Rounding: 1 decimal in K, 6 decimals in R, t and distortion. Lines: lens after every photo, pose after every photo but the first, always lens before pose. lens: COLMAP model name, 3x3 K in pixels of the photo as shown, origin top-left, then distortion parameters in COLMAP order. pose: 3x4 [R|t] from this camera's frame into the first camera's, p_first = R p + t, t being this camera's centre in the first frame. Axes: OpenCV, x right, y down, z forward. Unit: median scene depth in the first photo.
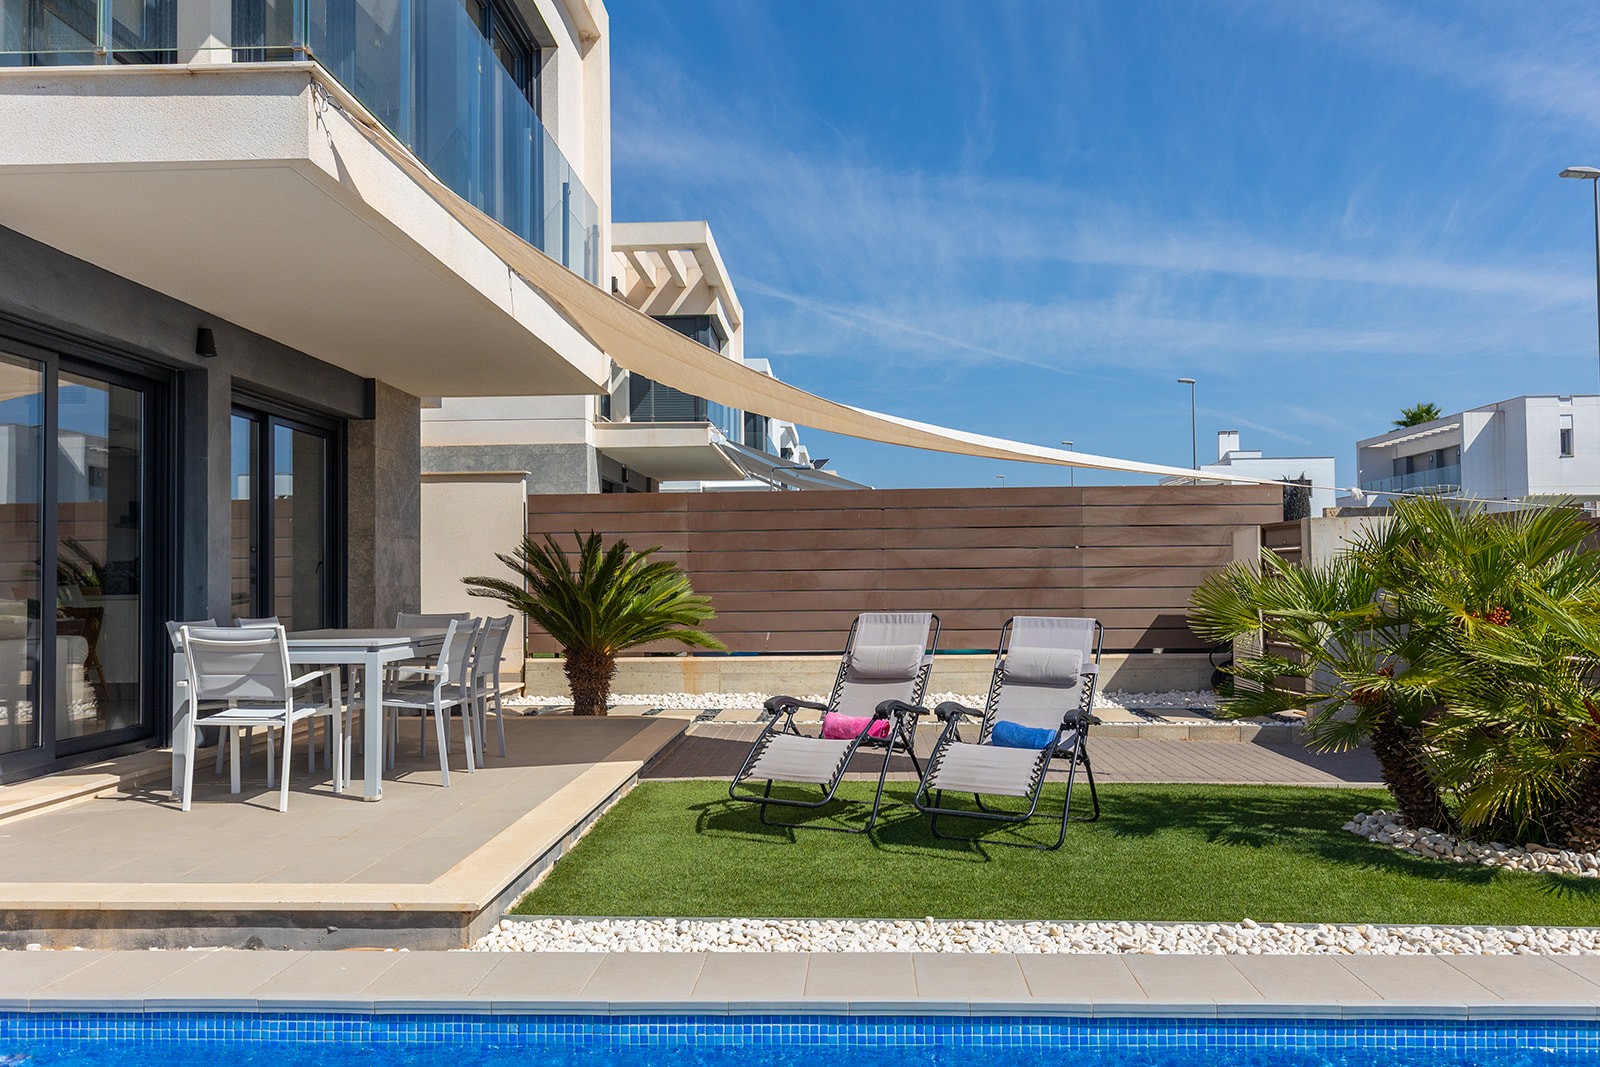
lens RADIAL K [[1245.2, 0, 800.0], [0, 1245.2, 533.5], [0, 0, 1]] dist [0.001656, -0.001163]
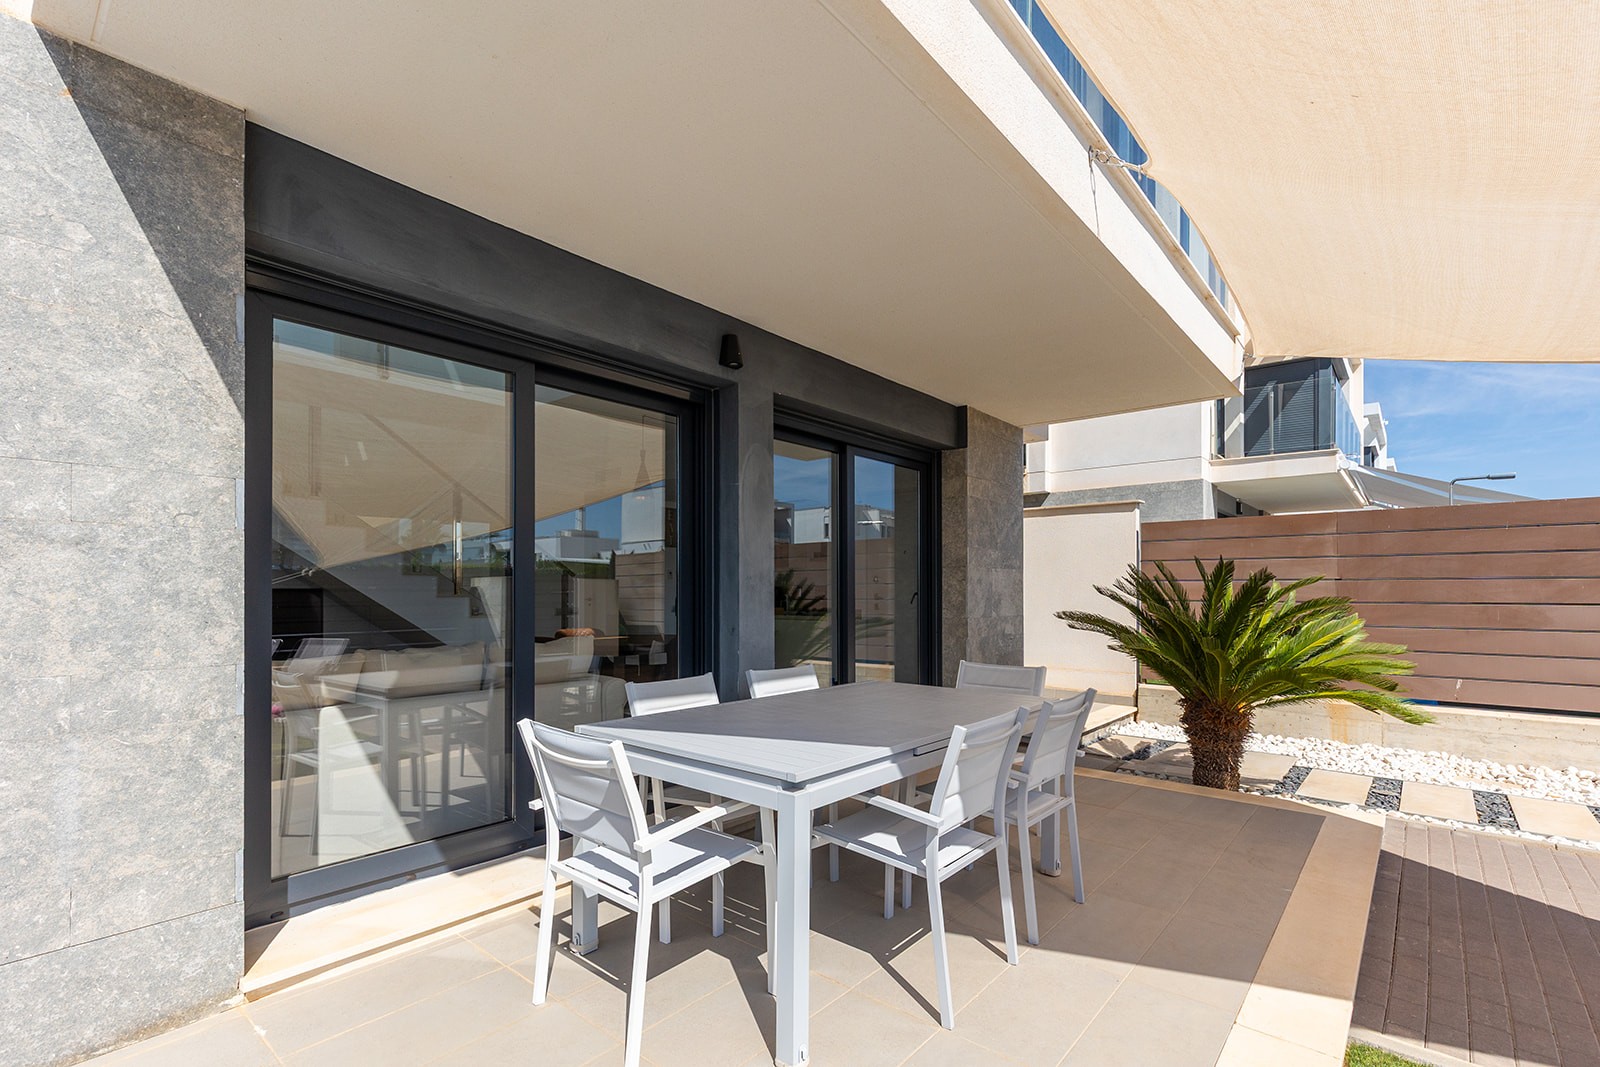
lens RADIAL K [[733.7, 0, 794.9], [0, 733.7, 585.1], [0, 0, 1]] dist [0.000648, 0.000215]
pose [[0.784015, 0.007812, -0.620693, -0.085513], [0.013147, 0.999488, 0.029187, -0.002117], [0.620603, -0.031043, 0.783510, 0.445474]]
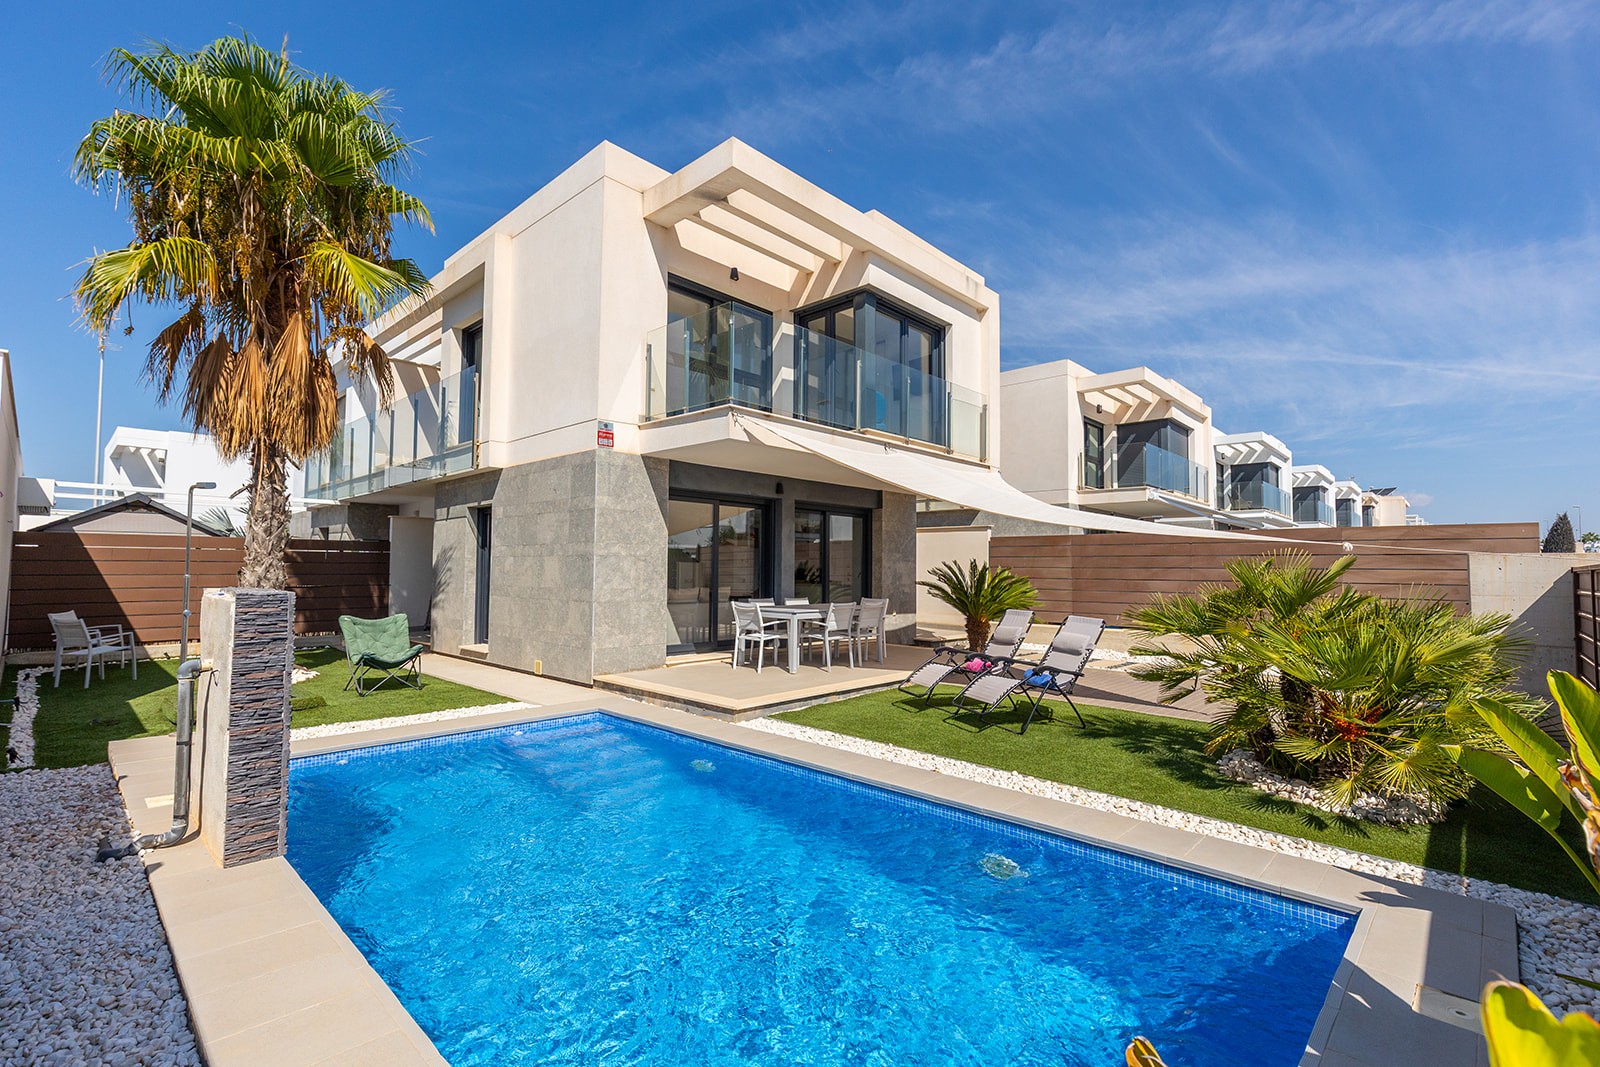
lens RADIAL K [[716.5, 0, 800.0], [0, 716.5, 533.5], [0, 0, 1]] dist [0.000464, 0.000309]
pose [[0.755510, -0.014915, -0.654968, 0.367144], [0.007159, 0.999869, -0.014510, -0.028685], [0.655098, 0.006274, 0.755517, -0.053813]]
